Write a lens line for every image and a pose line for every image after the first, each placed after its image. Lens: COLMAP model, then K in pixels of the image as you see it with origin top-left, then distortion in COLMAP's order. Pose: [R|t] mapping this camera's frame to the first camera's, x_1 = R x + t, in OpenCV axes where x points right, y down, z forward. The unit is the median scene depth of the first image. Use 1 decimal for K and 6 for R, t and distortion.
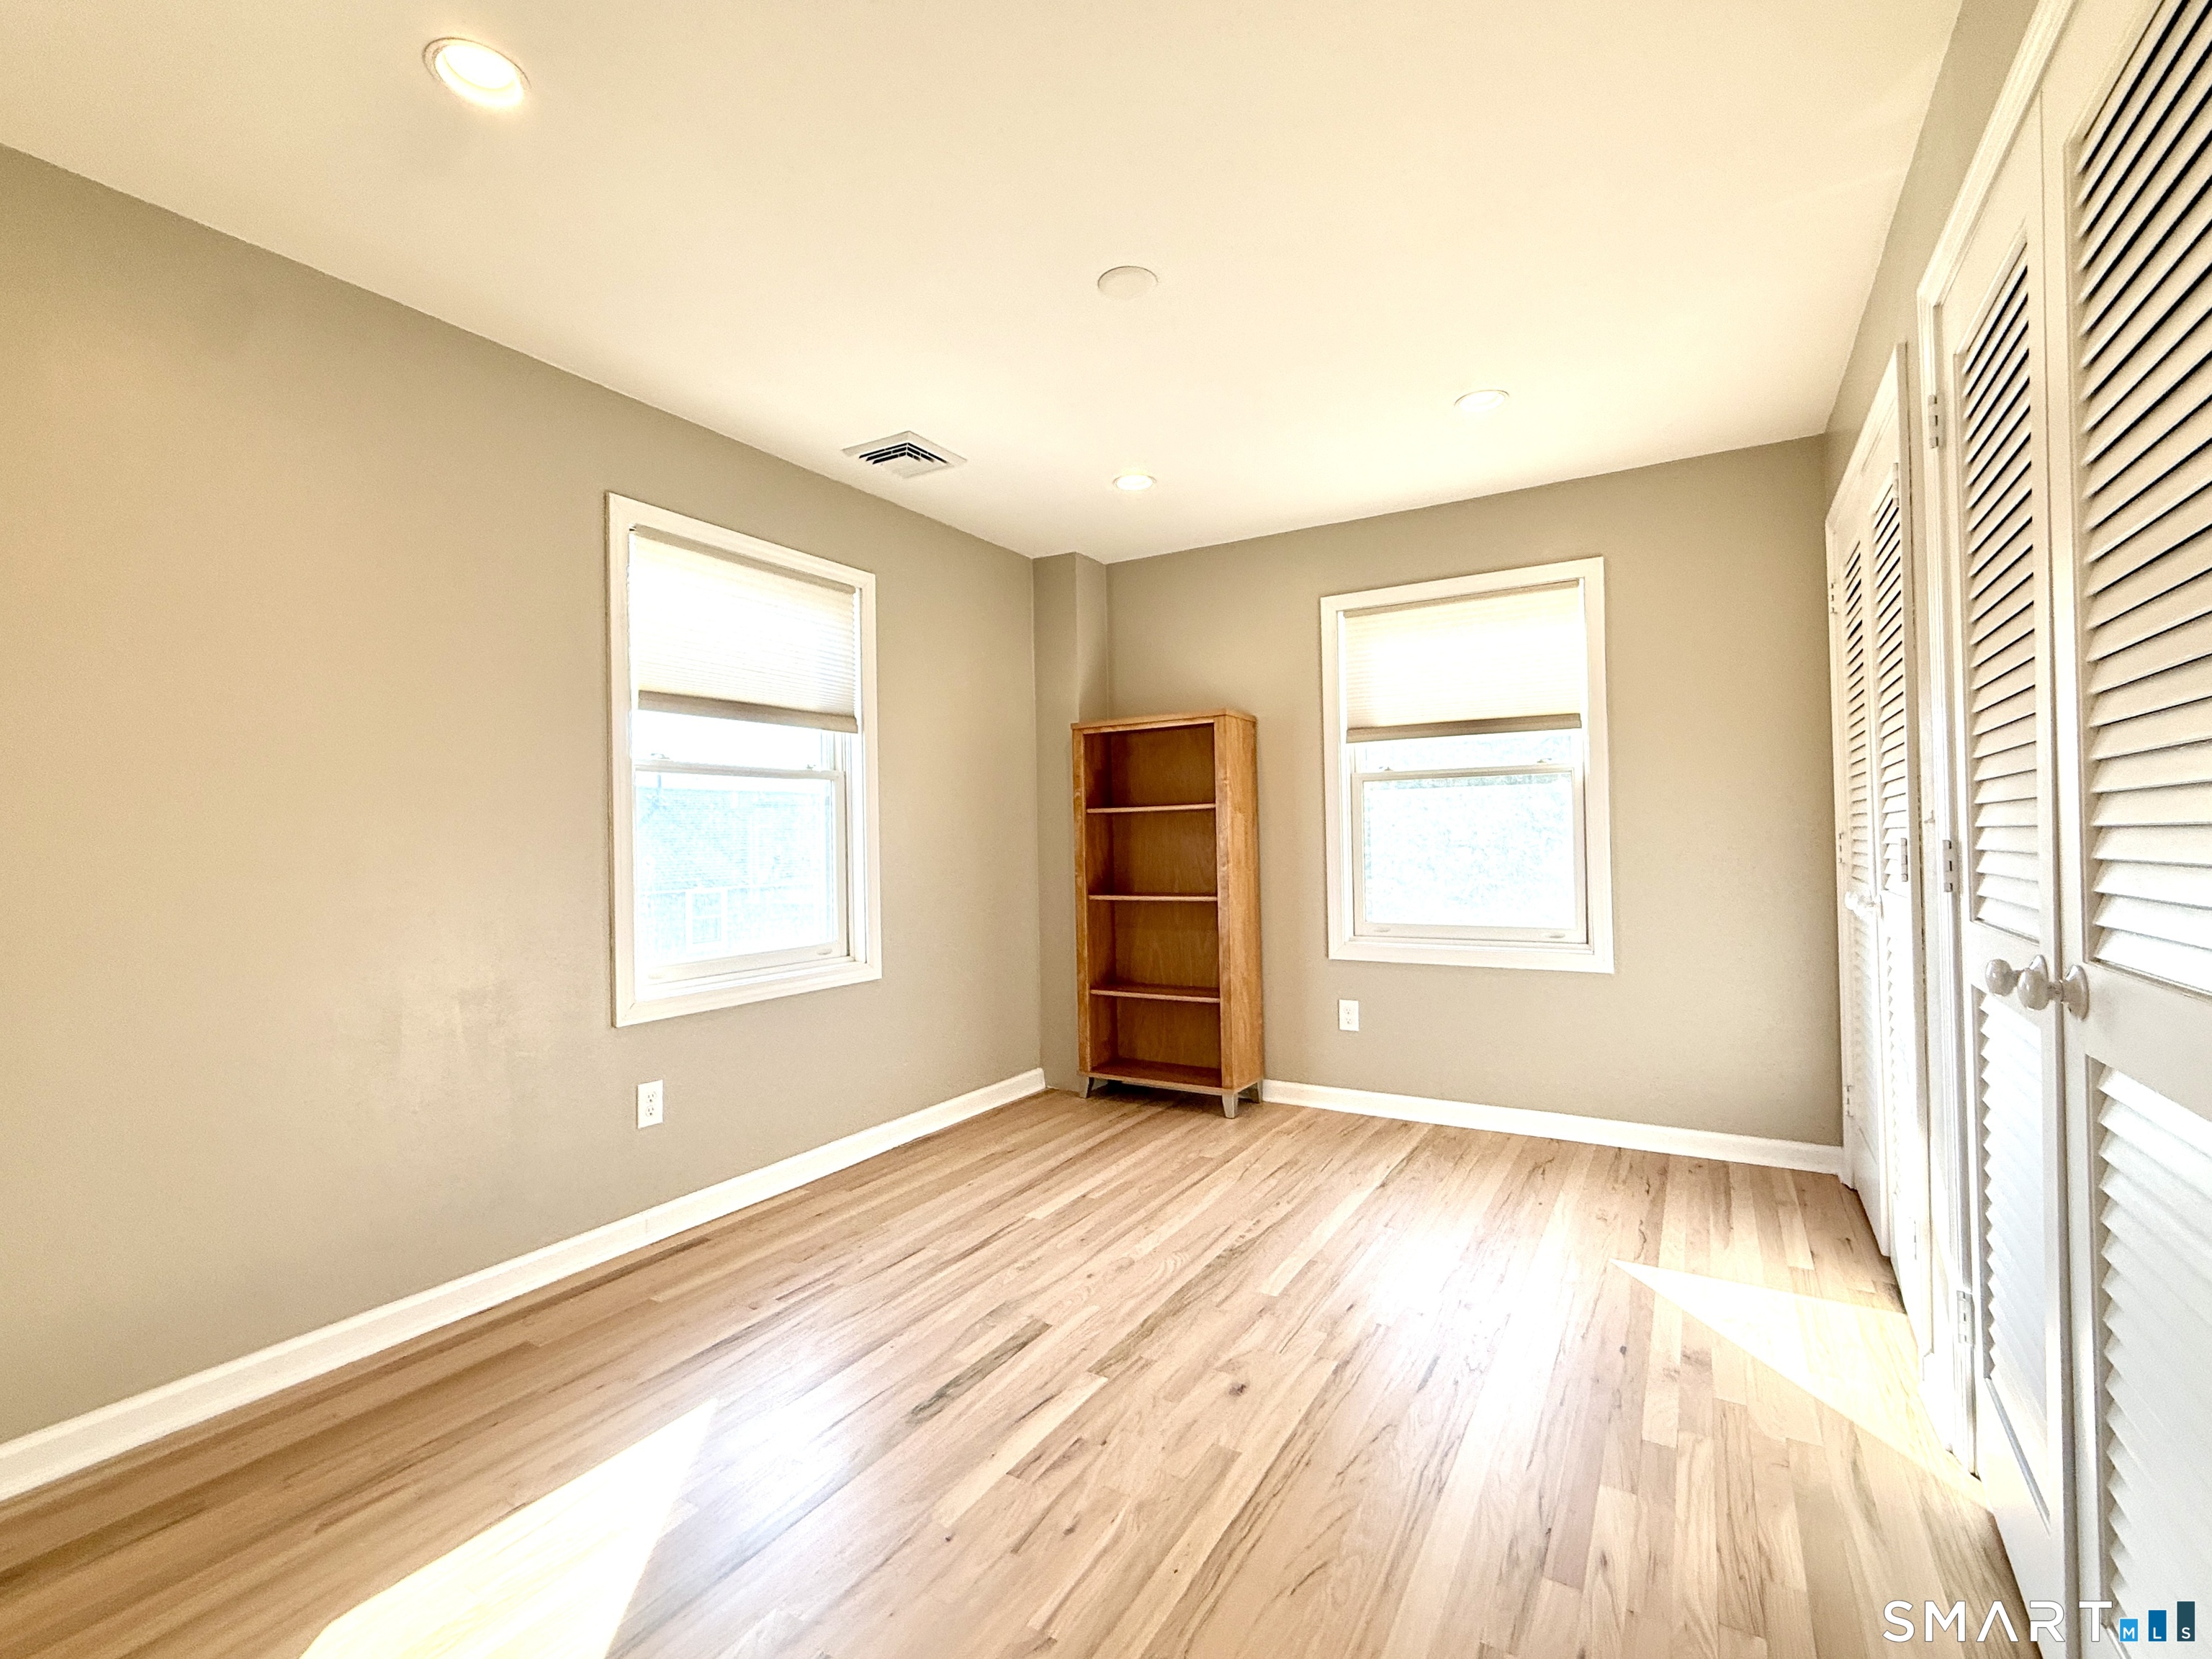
lens RADIAL K [[906.2, 0, 1106.0], [0, 906.2, 829.5], [0, 0, 1]] dist [0.000640, -0.000022]
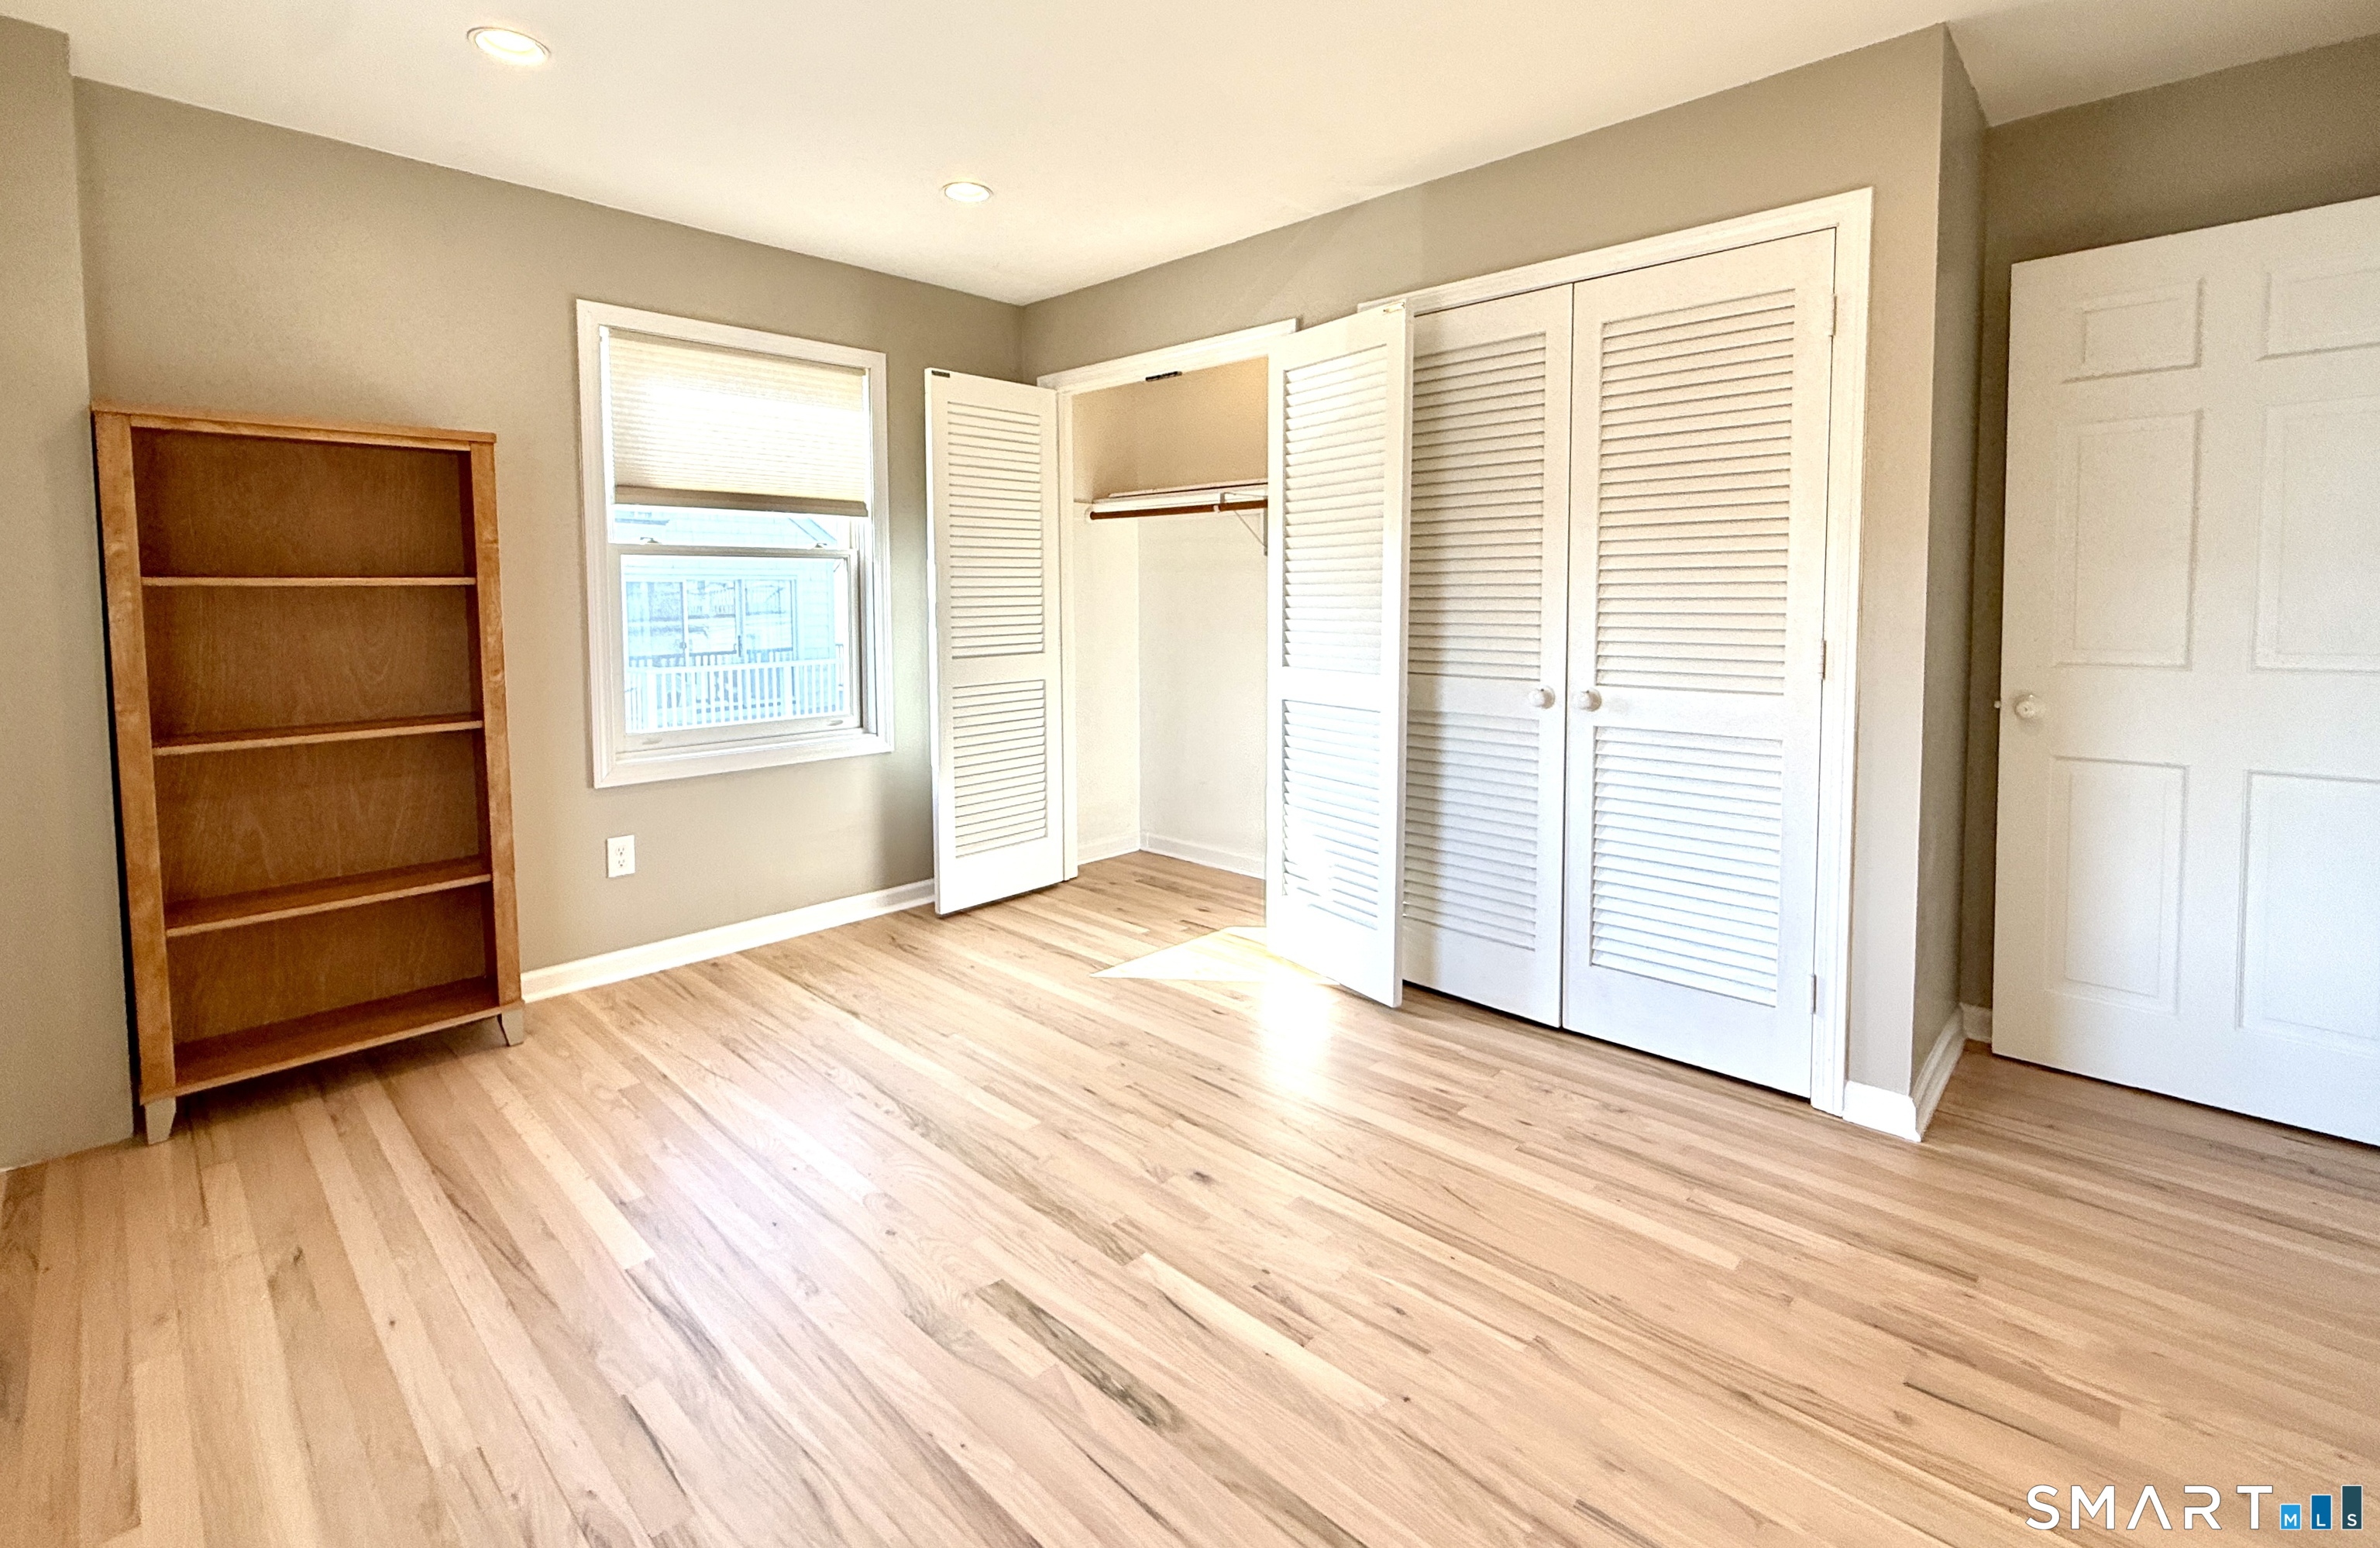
lens RADIAL K [[1034.2, 0, 1078.0], [0, 1034.2, 646.1], [0, 0, 1]] dist [0.000857, 0.000173]
pose [[0.303461, -0.035493, 0.952183, -0.550732], [-0.006604, 0.999204, 0.039350, -0.014557], [-0.952821, -0.018229, 0.302985, 0.441825]]
